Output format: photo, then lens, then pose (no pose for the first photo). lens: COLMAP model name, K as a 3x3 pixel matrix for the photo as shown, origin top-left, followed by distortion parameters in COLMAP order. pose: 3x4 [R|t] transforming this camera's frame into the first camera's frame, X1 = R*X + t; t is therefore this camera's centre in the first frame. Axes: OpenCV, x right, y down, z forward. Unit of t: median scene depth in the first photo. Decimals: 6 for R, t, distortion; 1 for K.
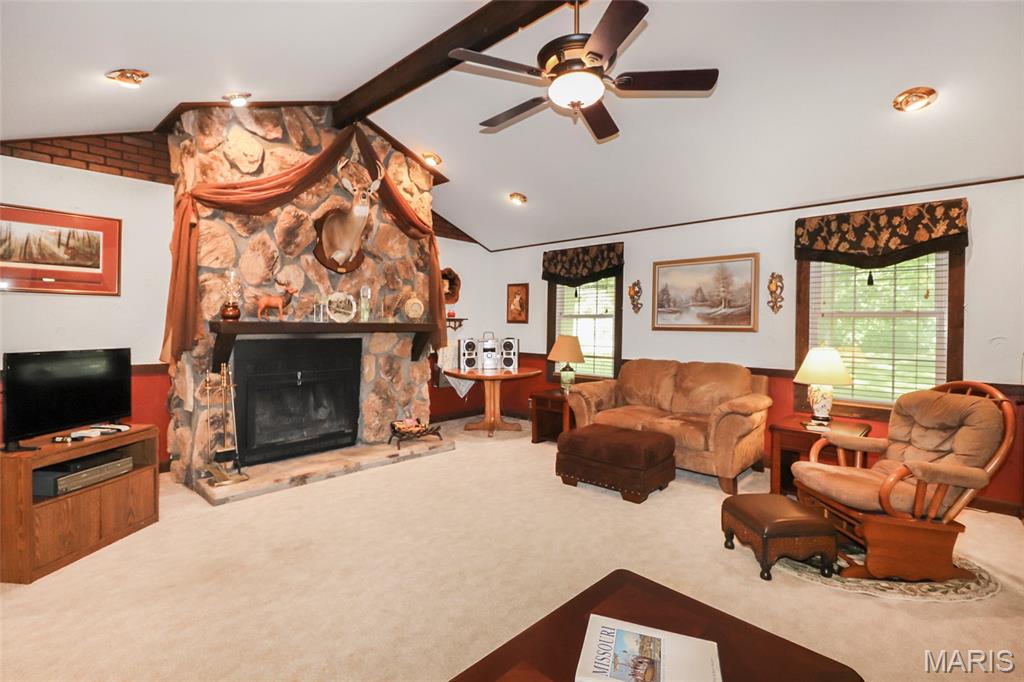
lens RADIAL K [[482.5, 0, 507.5], [0, 482.5, 334.7], [0, 0, 1]] dist [0.000446, -0.000092]
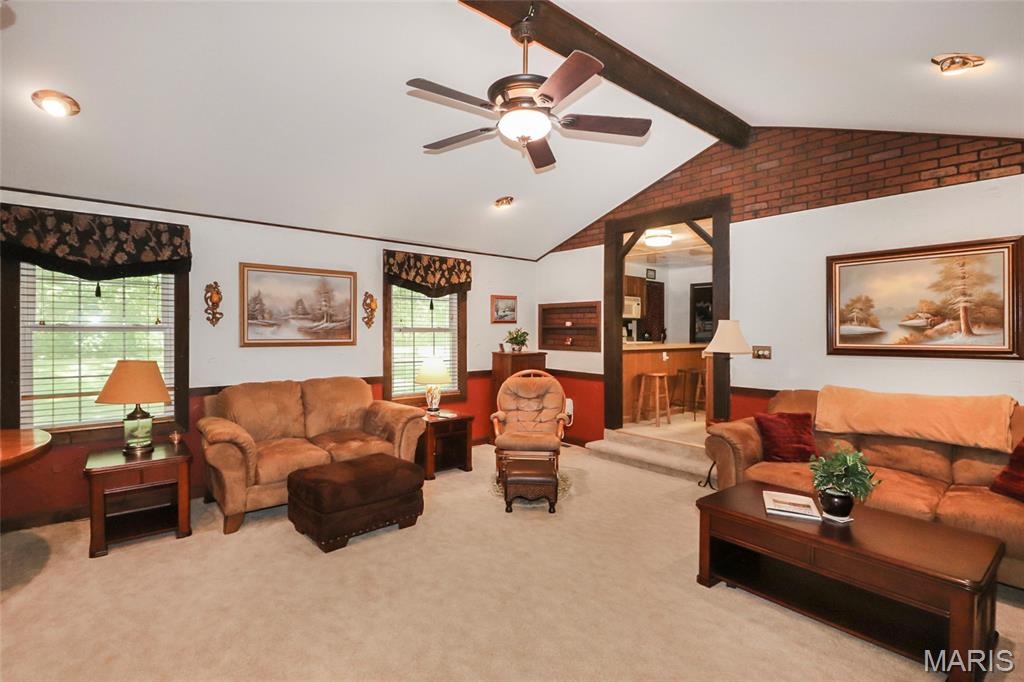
lens RADIAL K [[482.5, 0, 507.5], [0, 482.5, 334.7], [0, 0, 1]] dist [0.000446, -0.000092]
pose [[0.100178, -0.000768, 0.994969, -0.487278], [0.029979, 0.999548, -0.002246, -0.015780], [-0.994518, 0.030053, 0.100155, 0.514949]]
